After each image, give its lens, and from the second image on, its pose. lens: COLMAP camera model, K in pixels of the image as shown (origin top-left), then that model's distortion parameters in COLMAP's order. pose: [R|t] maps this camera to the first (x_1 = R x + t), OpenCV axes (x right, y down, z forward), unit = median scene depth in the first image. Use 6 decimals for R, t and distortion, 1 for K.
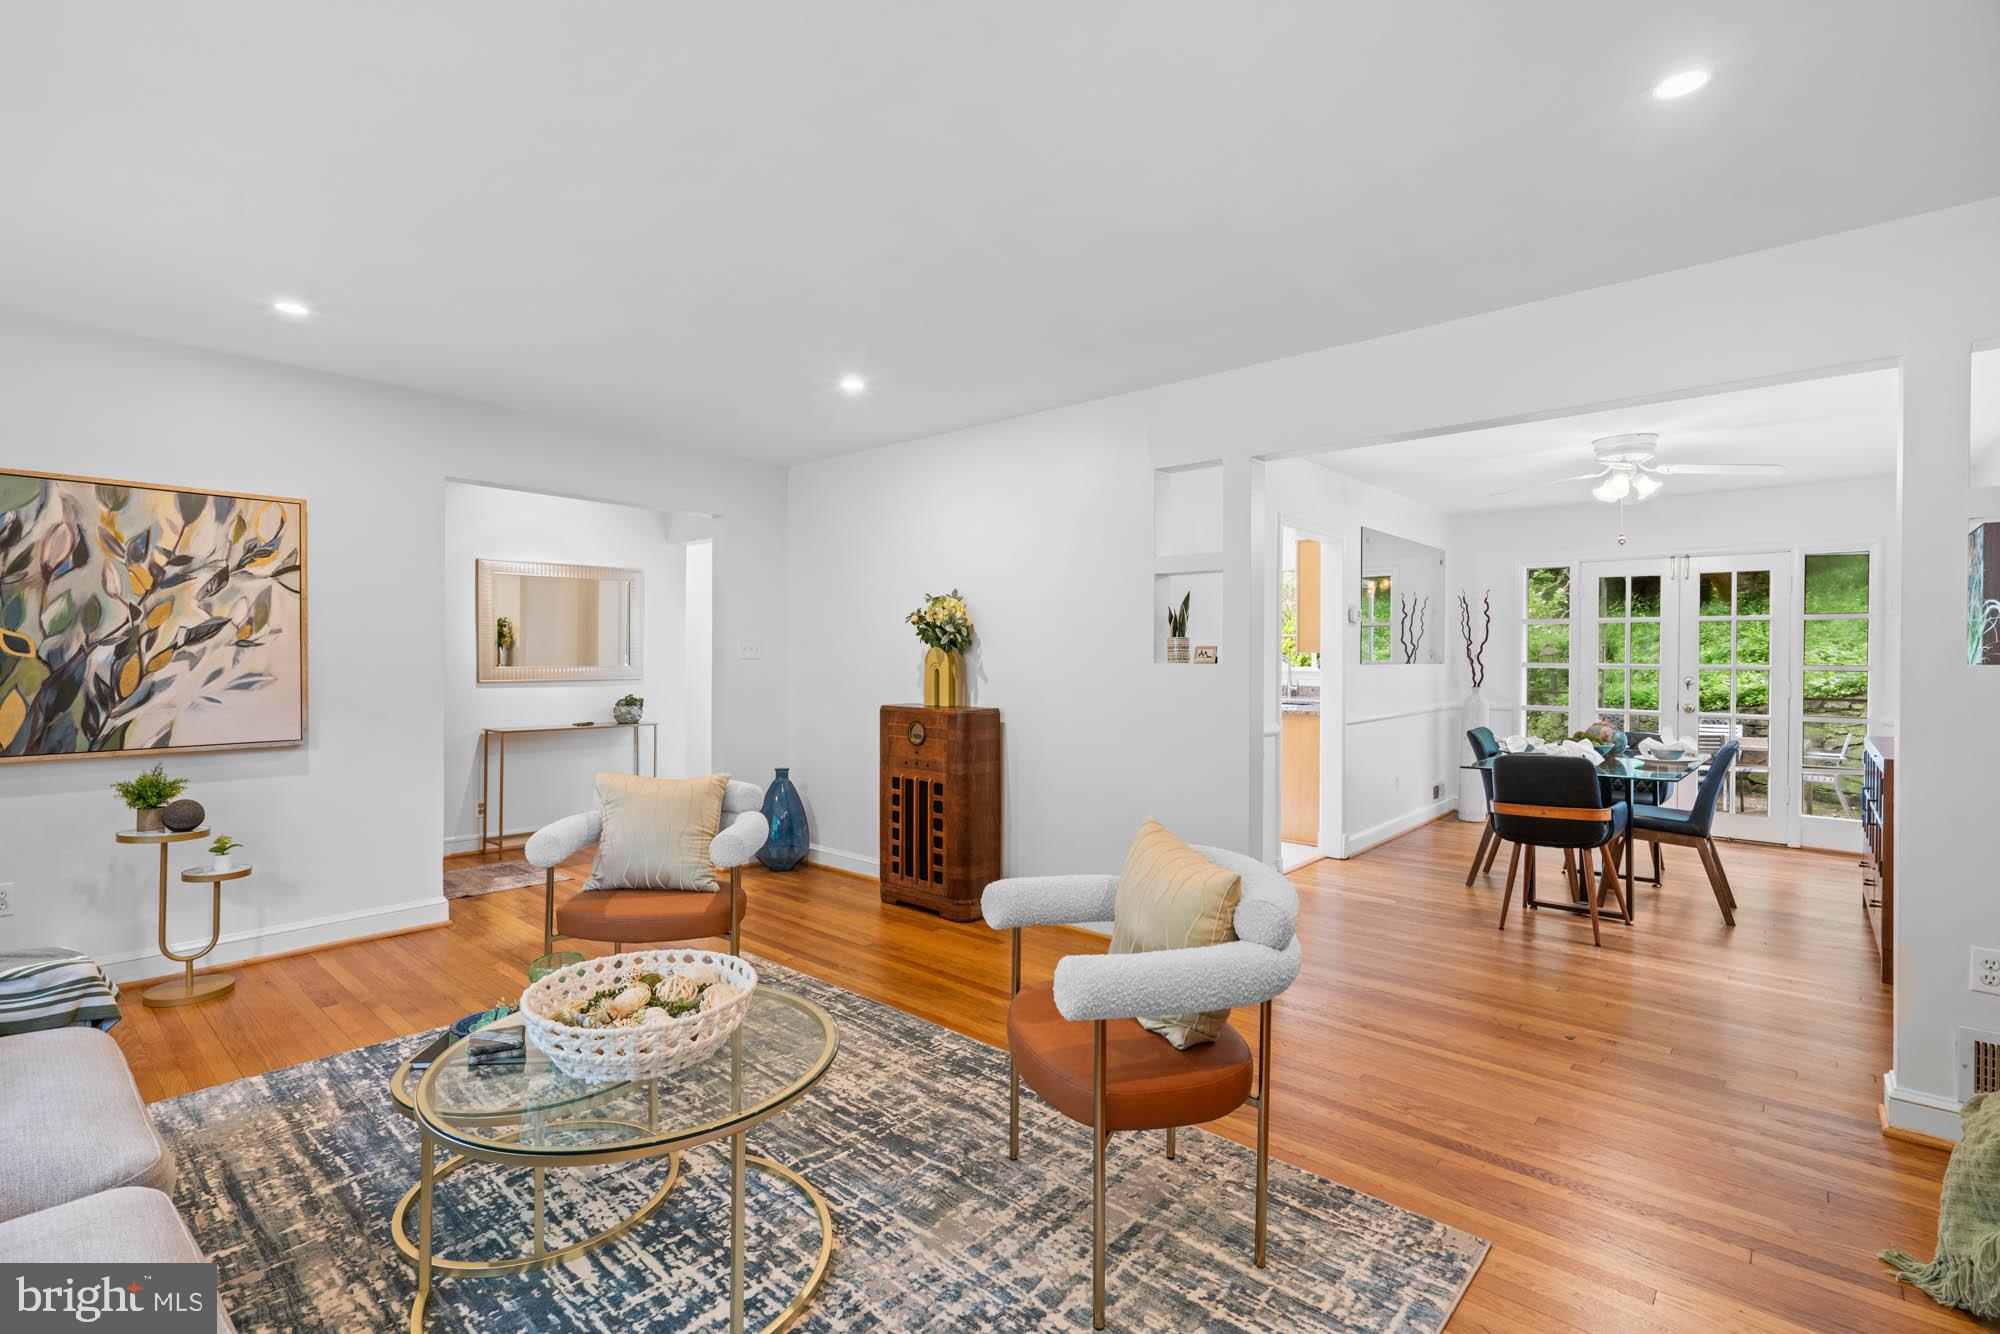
lens RADIAL K [[919.8, 0, 1002.5], [0, 919.8, 659.6], [0, 0, 1]] dist [-0.004105, 0.002515]
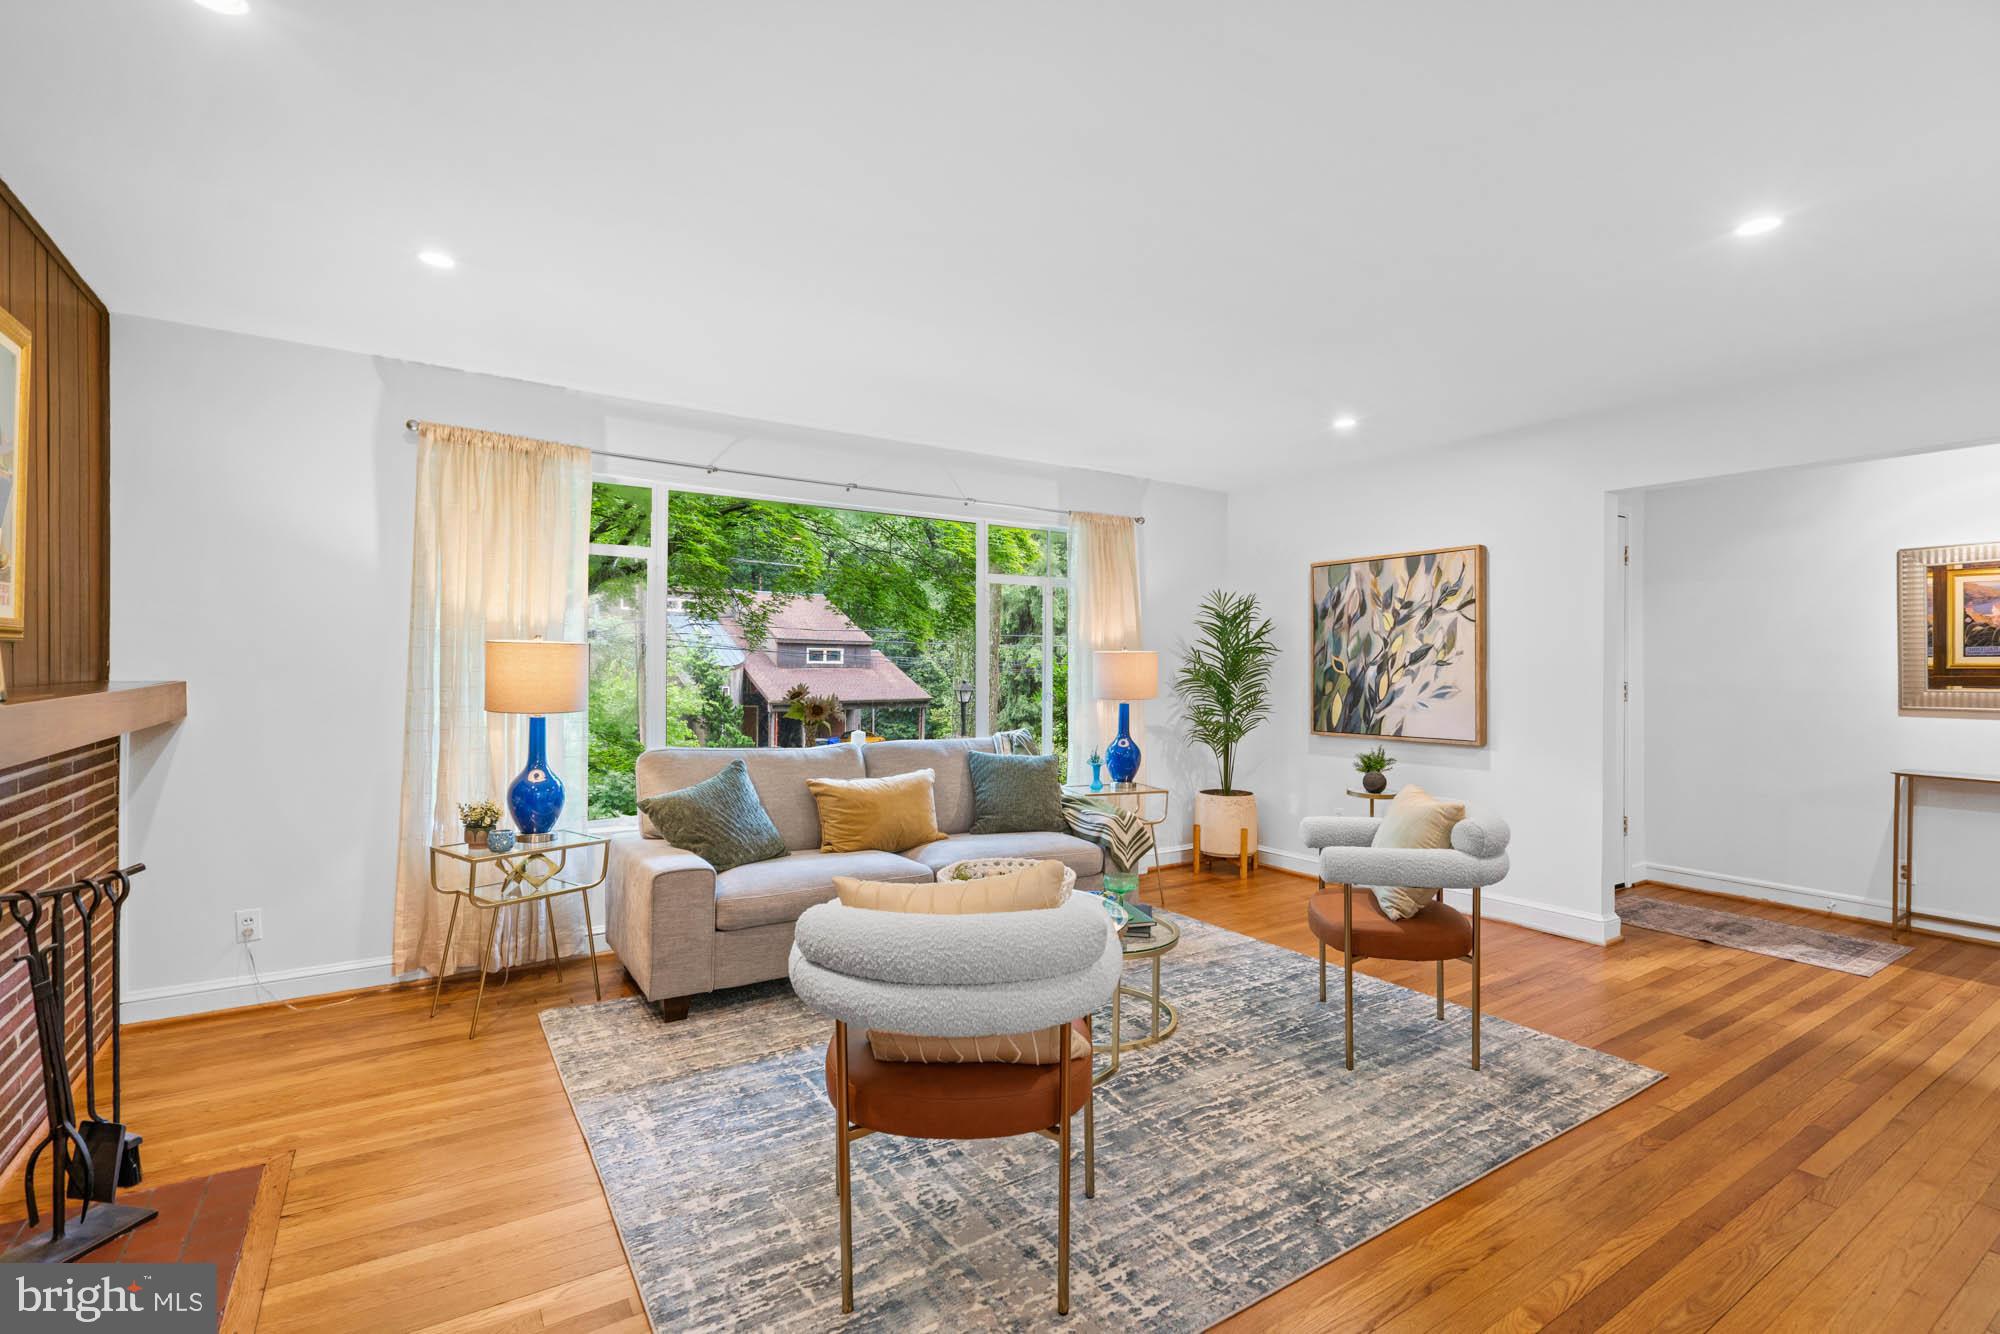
lens RADIAL K [[919.8, 0, 992.7], [0, 919.8, 667.1], [0, 0, 1]] dist [-0.004105, 0.002515]
pose [[-0.275862, -0.010677, -0.961138, 0.597134], [-0.010944, 0.999908, -0.007966, 0.005427], [0.961135, 0.008321, -0.275954, 0.726945]]
